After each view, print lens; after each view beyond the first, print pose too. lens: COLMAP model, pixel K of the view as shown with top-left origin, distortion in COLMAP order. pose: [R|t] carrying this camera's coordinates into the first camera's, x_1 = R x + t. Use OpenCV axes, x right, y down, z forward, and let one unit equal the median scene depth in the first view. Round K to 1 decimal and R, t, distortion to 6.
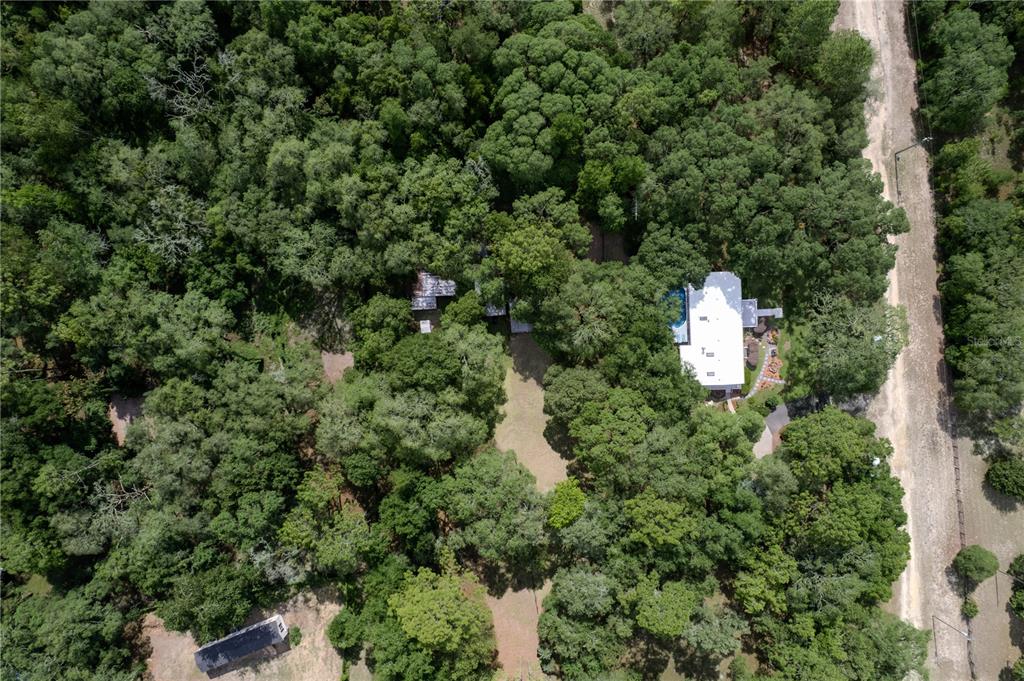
lens RADIAL K [[678.9, 0, 512.0], [0, 678.9, 340.5], [0, 0, 1]] dist [-0.094493, 0.070437]
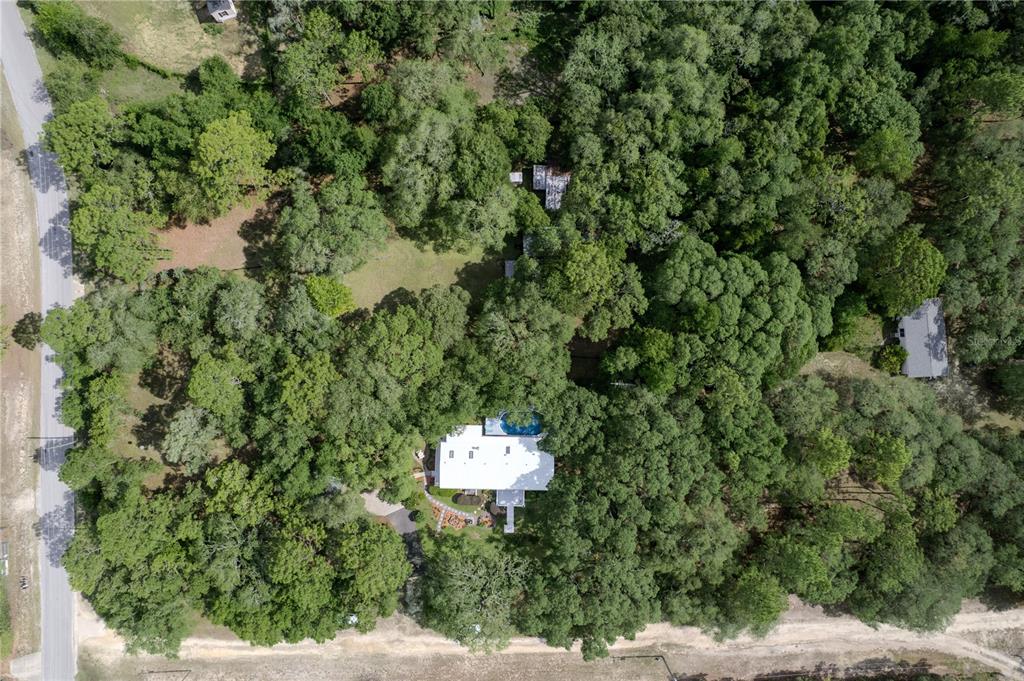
lens RADIAL K [[678.9, 0, 512.0], [0, 678.9, 340.5], [0, 0, 1]] dist [-0.094493, 0.070437]
pose [[-0.059605, 0.998149, -0.012091, 0.138631], [-0.997854, -0.059908, -0.026419, -0.002655], [-0.027095, 0.010491, 0.999578, 0.003920]]
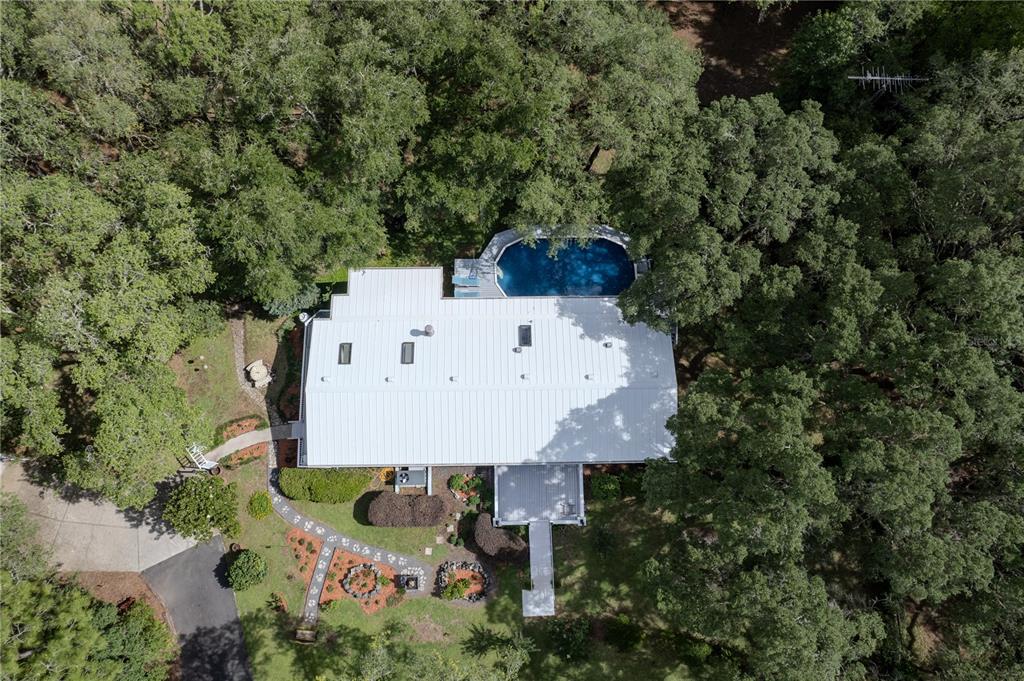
lens RADIAL K [[678.9, 0, 512.0], [0, 678.9, 340.5], [0, 0, 1]] dist [-0.094493, 0.070437]
pose [[-0.020608, 0.981649, -0.189581, 0.354259], [-0.999528, -0.024550, -0.018470, -0.021295], [-0.022785, 0.189111, 0.981691, 0.709976]]
